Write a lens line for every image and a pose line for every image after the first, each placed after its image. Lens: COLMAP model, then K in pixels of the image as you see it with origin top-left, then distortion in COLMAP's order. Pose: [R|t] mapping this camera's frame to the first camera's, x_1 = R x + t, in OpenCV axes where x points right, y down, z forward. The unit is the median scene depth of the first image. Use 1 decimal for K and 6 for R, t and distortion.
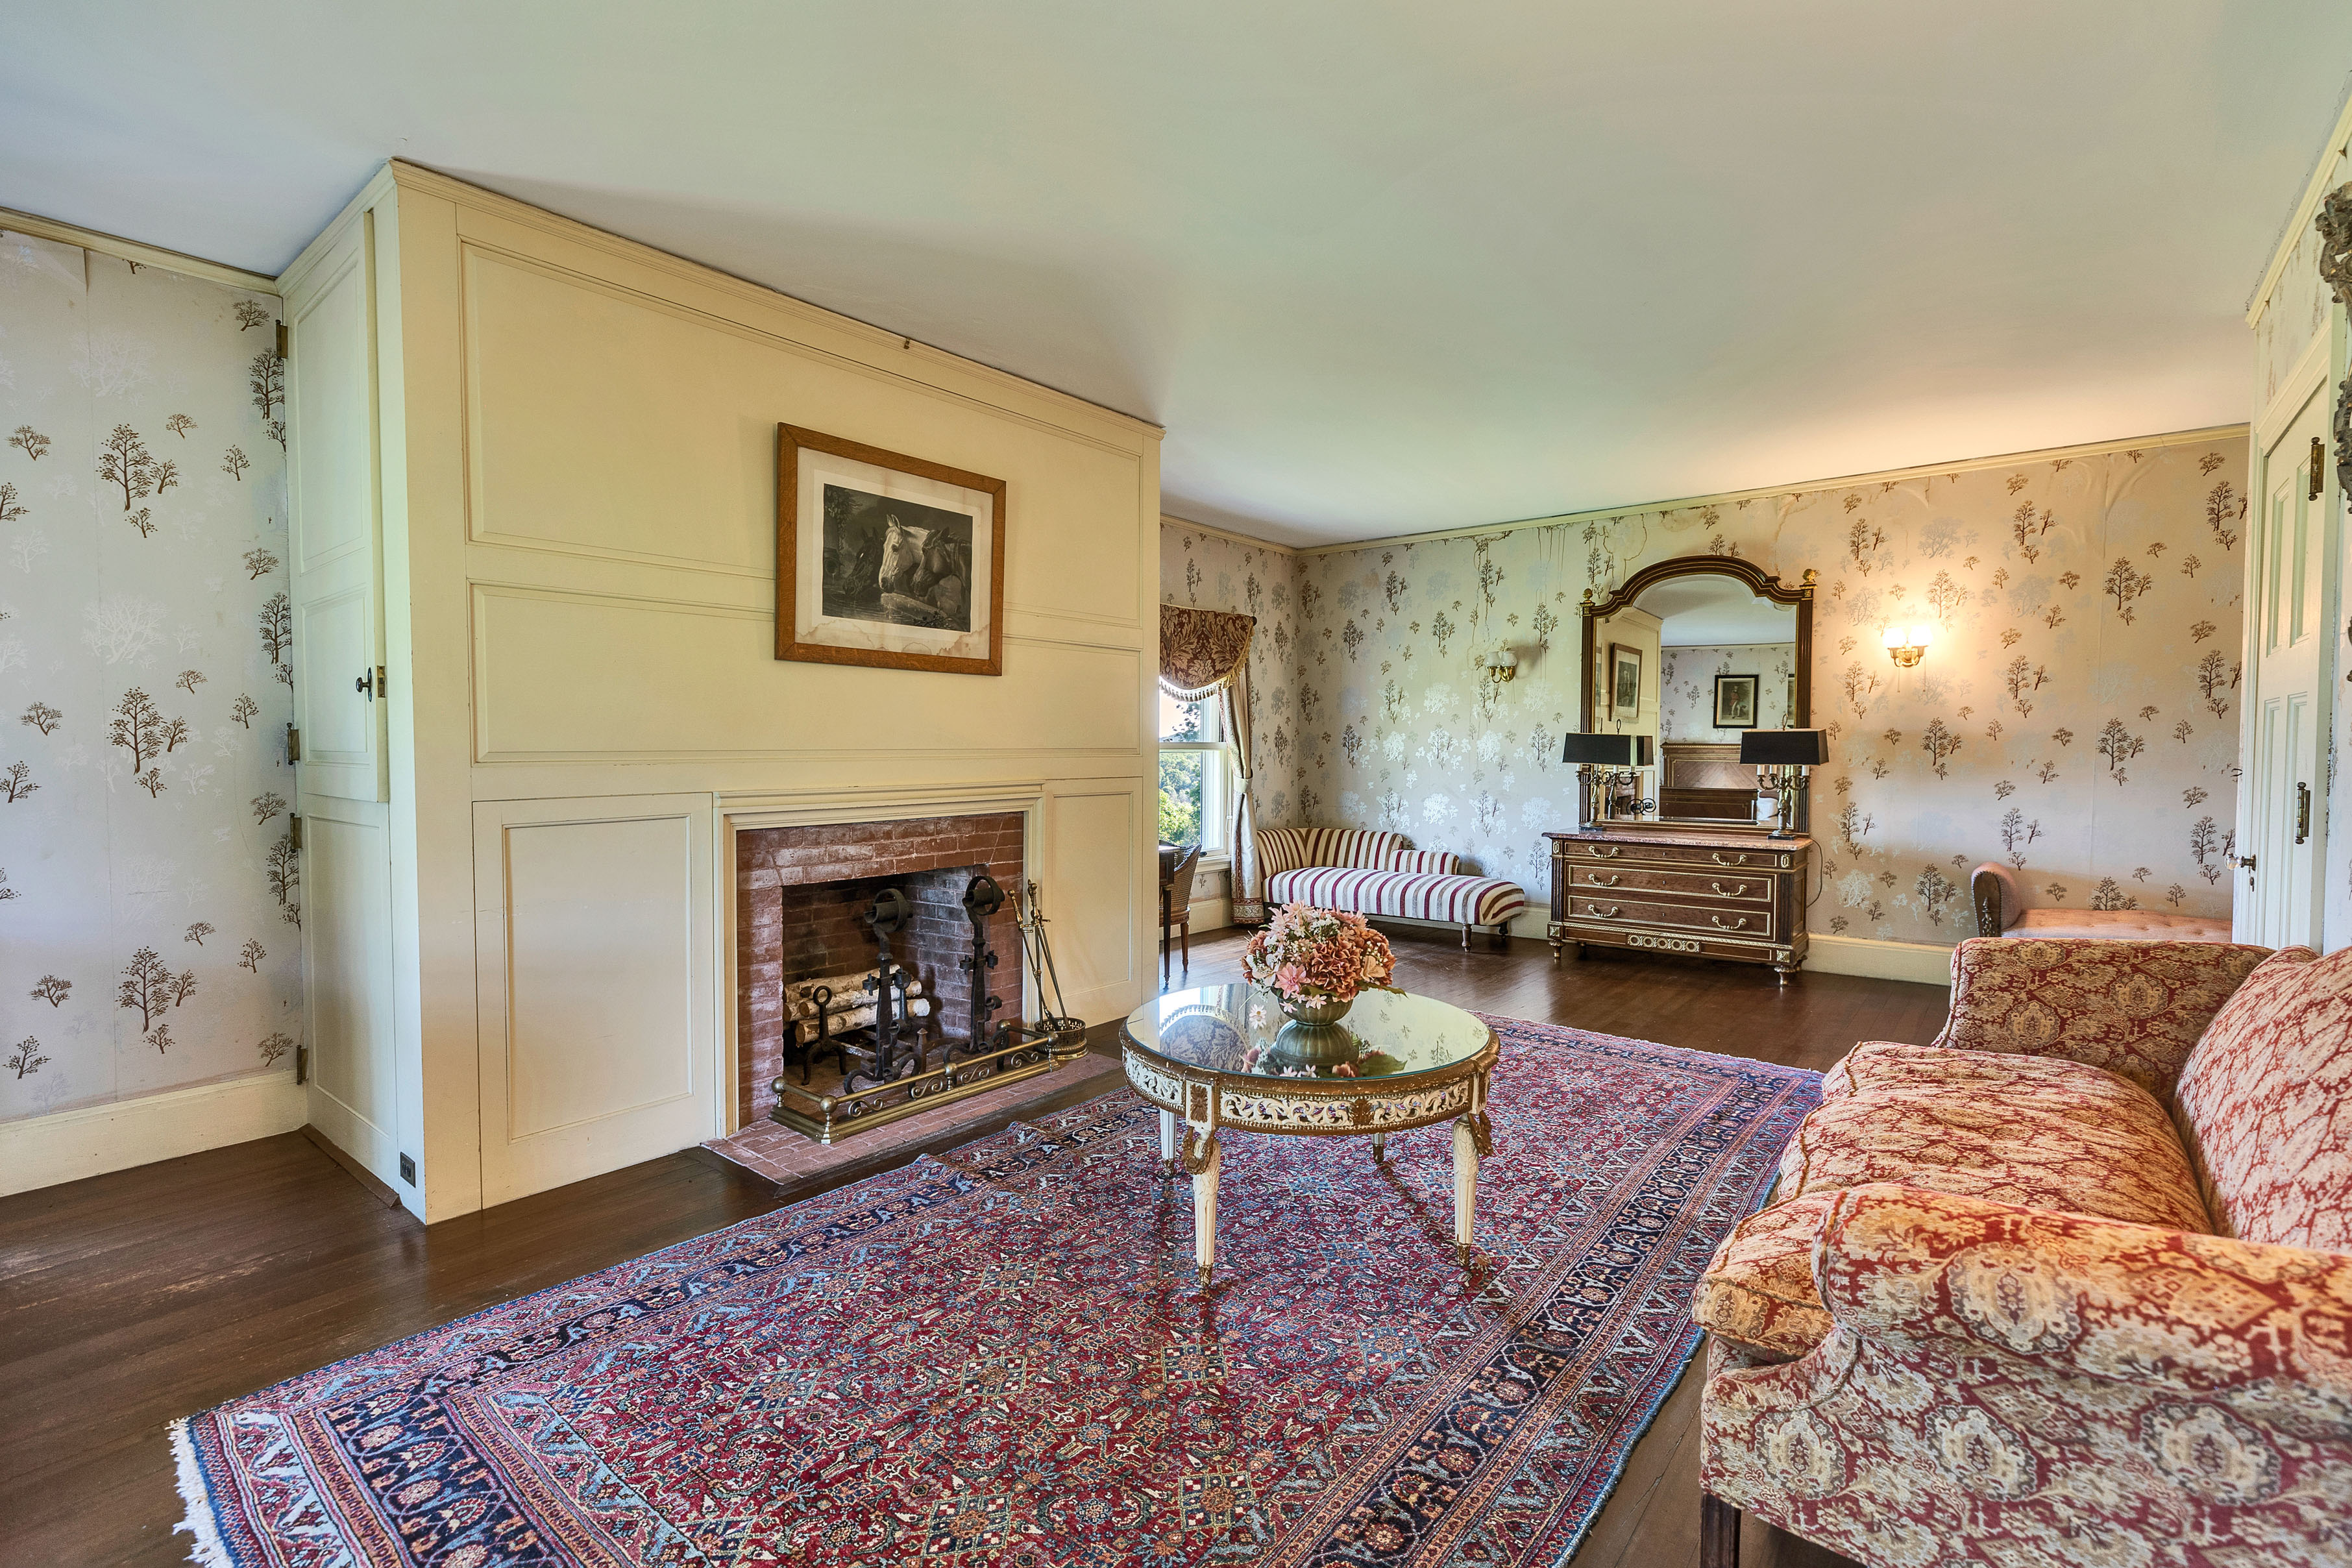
lens RADIAL K [[1071.3, 0, 1188.0], [0, 1071.3, 782.5], [0, 0, 1]] dist [0.000855, 0.000071]
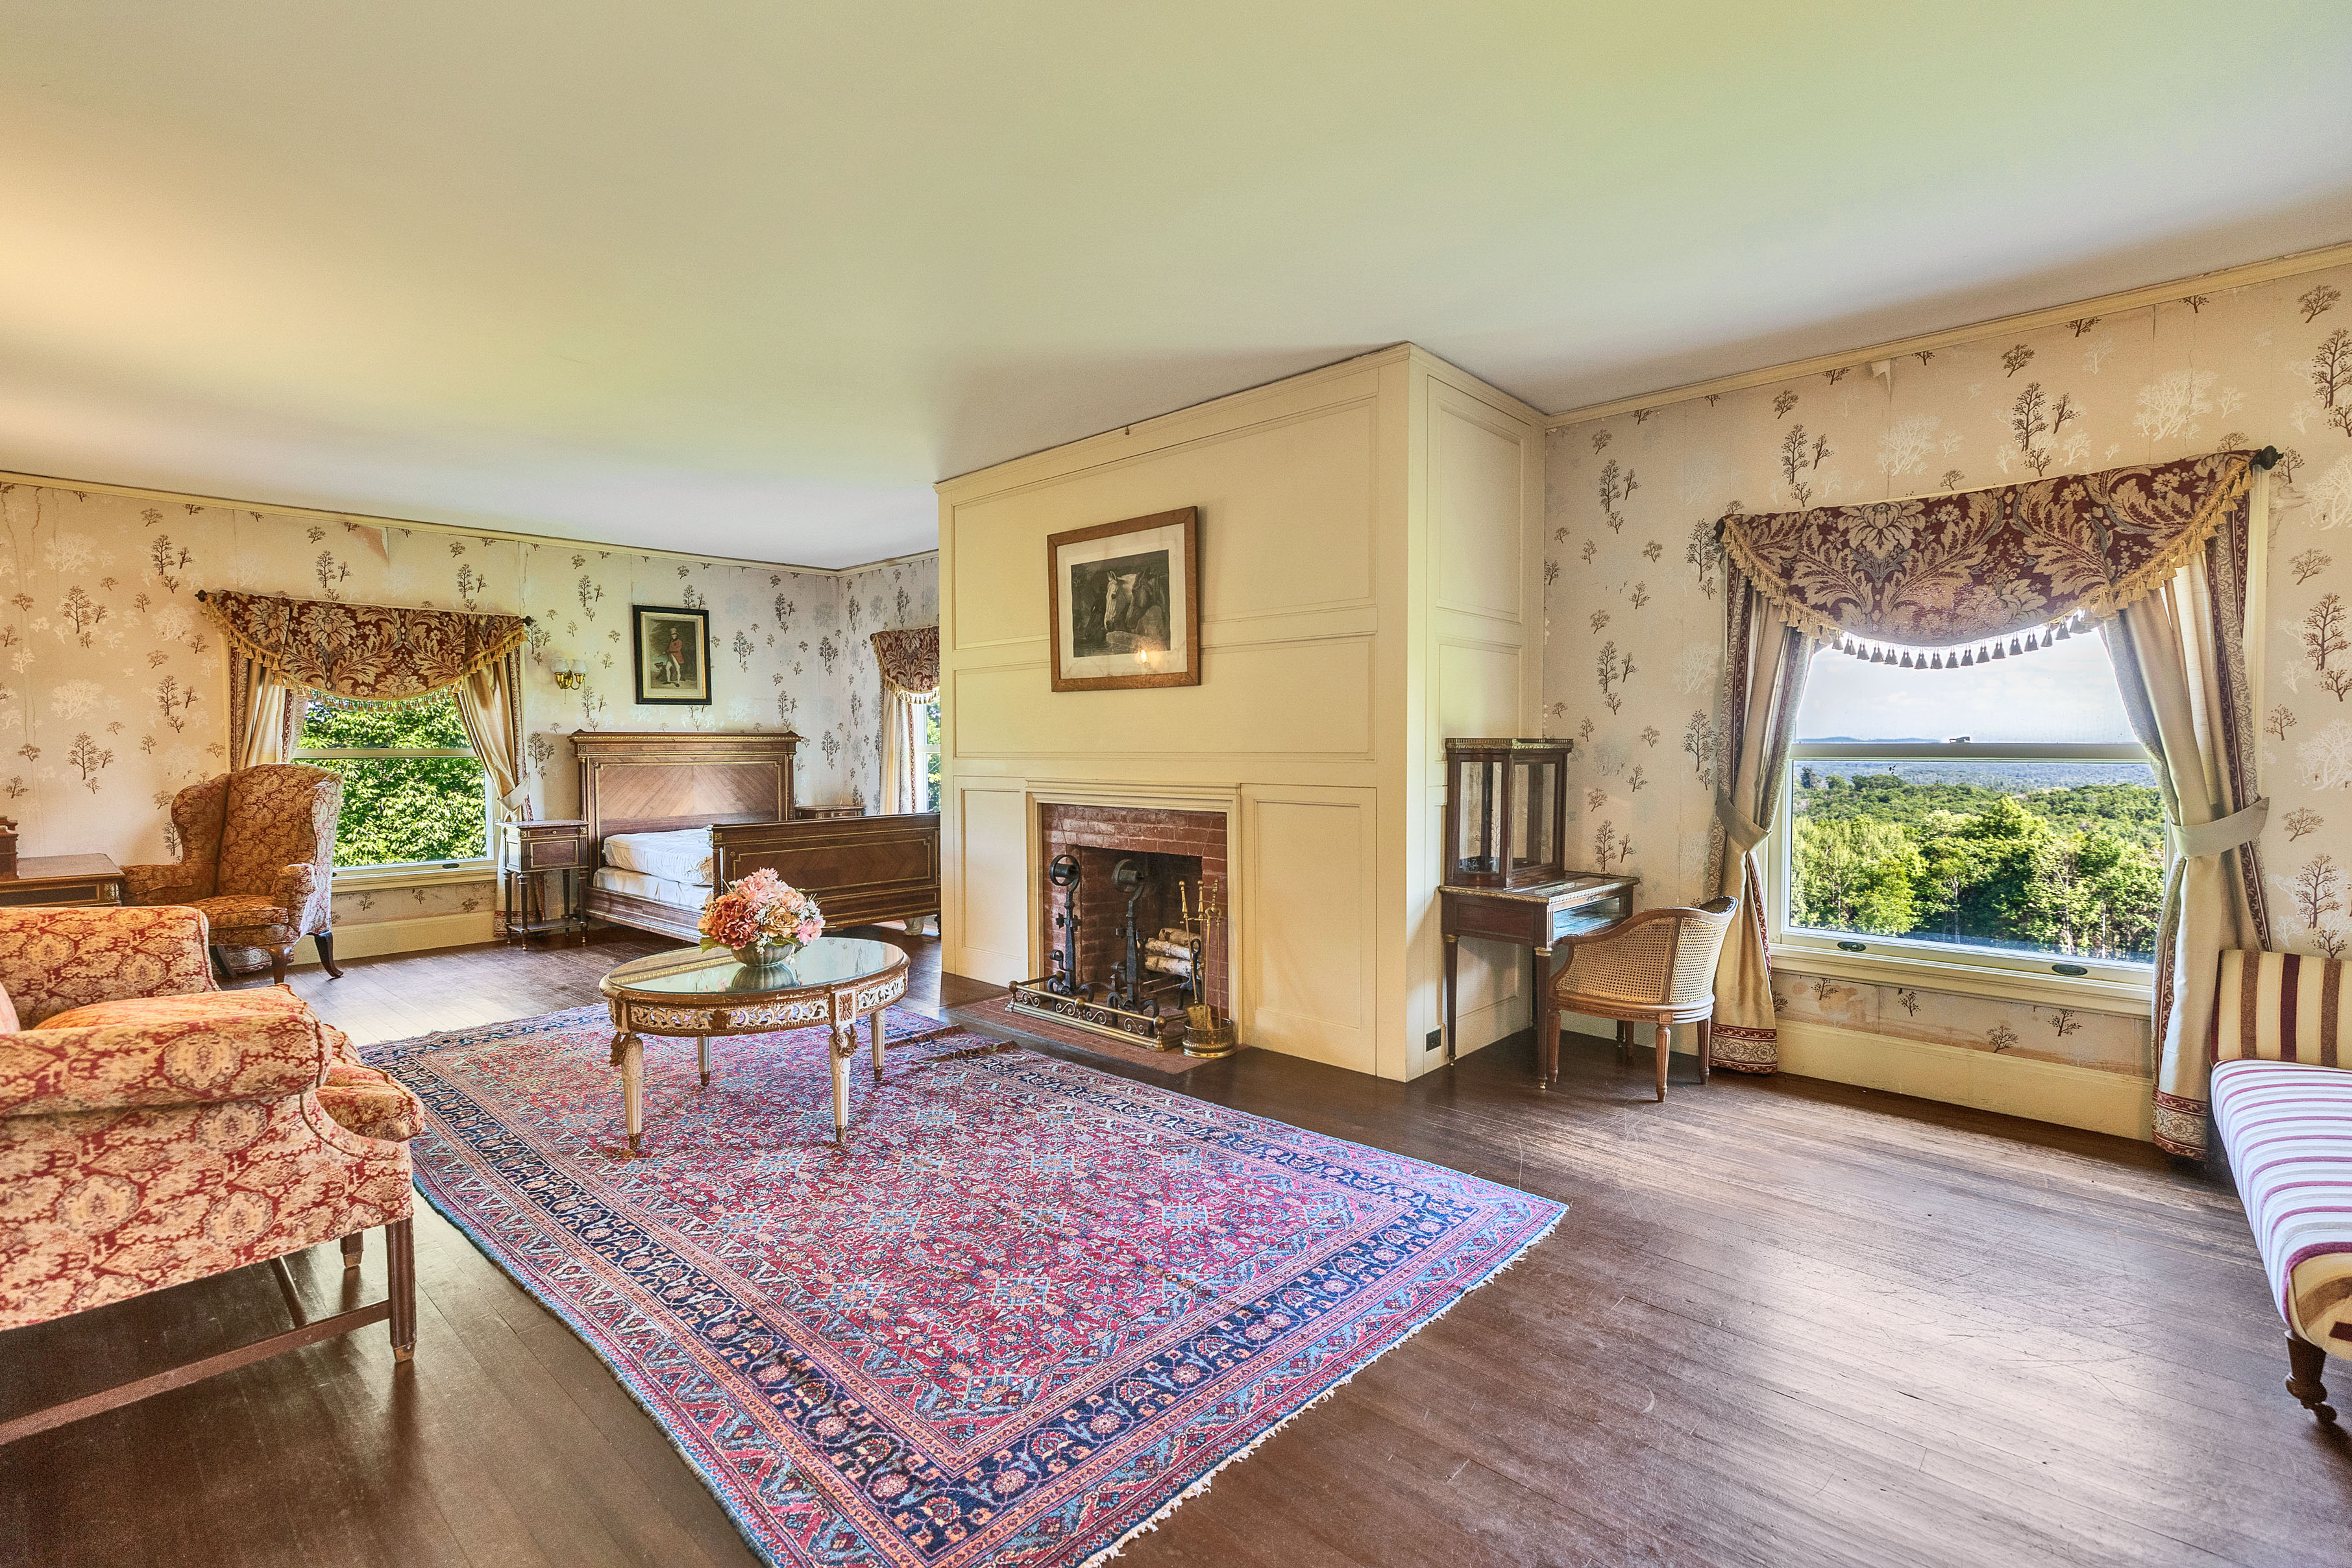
lens RADIAL K [[1071.3, 0, 1188.2], [0, 1071.3, 786.3], [0, 0, 1]] dist [0.000855, 0.000071]
pose [[-0.067300, 0.038272, -0.996998, 1.005975], [-0.033162, 0.998626, 0.040573, -0.045125], [0.997181, 0.035793, -0.065939, 1.172800]]
